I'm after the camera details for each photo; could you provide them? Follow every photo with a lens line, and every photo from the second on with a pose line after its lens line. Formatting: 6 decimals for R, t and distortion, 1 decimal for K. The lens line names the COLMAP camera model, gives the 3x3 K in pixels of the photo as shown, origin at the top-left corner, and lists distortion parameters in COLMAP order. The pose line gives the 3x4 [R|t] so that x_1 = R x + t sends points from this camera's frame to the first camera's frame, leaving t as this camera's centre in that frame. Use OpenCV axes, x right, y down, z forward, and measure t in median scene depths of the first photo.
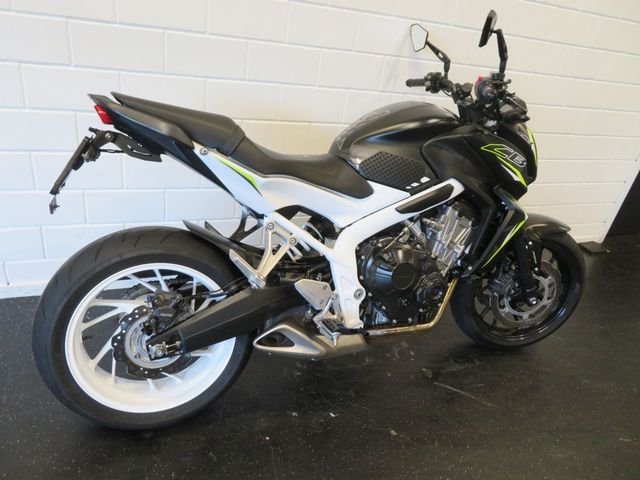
lens RADIAL K [[470.9, 0, 320.0], [0, 470.9, 240.0], [0, 0, 1]] dist [-0.000400, 0.001661]
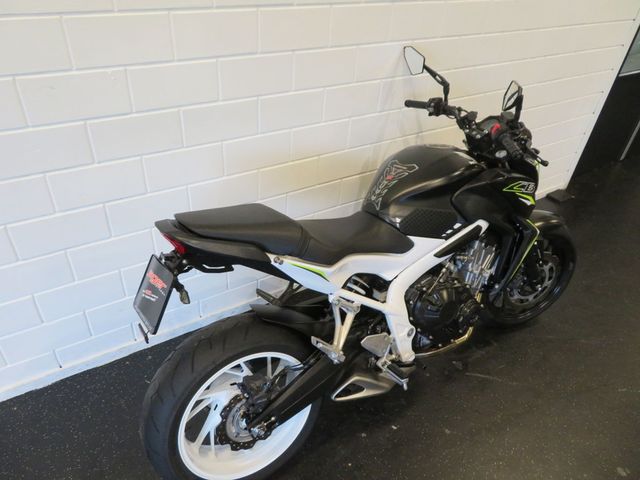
lens RADIAL K [[470.9, 0, 320.0], [0, 470.9, 240.0], [0, 0, 1]] dist [-0.000400, 0.001661]
pose [[0.979618, -0.172450, 0.103002, -0.206686], [0.153455, 0.973384, 0.170221, -0.324453], [-0.129615, -0.150945, 0.980008, -0.043162]]
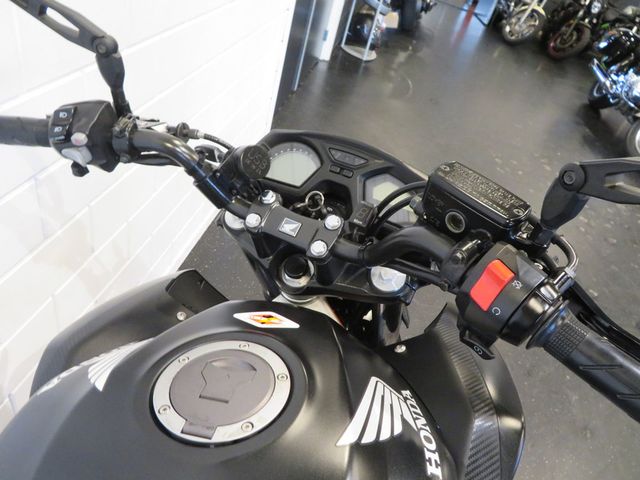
lens RADIAL K [[470.9, 0, 320.0], [0, 470.9, 240.0], [0, 0, 1]] dist [-0.000400, 0.001661]
pose [[0.591292, -0.509044, 0.625498, 0.149771], [0.240278, 0.851588, 0.465902, -0.464425], [-0.769831, -0.125191, 0.625849, 0.892203]]
